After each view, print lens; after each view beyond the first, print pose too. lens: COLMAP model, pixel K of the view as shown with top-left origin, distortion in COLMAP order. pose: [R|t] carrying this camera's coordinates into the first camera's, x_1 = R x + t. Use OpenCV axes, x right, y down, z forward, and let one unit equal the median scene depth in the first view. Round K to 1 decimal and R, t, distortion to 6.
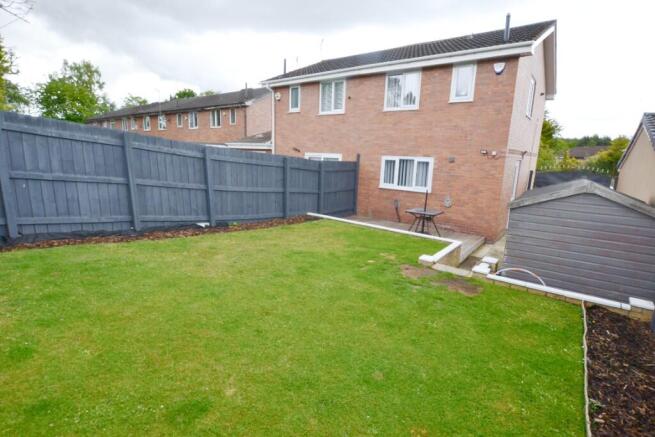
lens RADIAL K [[327.5, 0, 333.2], [0, 327.5, 220.6], [0, 0, 1]] dist [-0.026509, 0.002351]
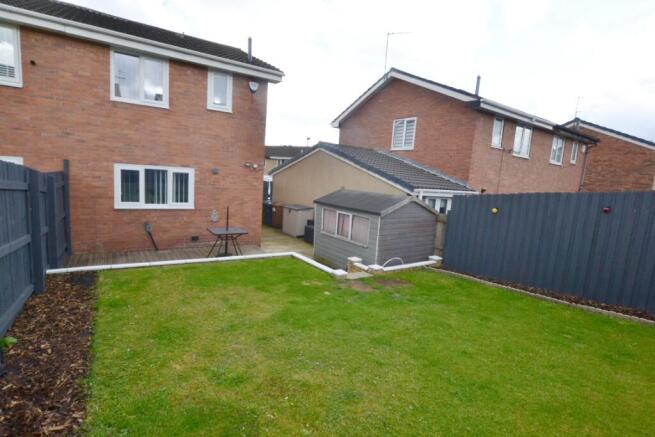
lens RADIAL K [[327.5, 0, 332.9], [0, 327.5, 218.9], [0, 0, 1]] dist [-0.026509, 0.002351]
pose [[0.317996, -0.137309, 0.938096, -0.404210], [0.132955, 0.986138, 0.099272, -0.096172], [-0.938723, 0.093157, 0.331844, 0.372404]]
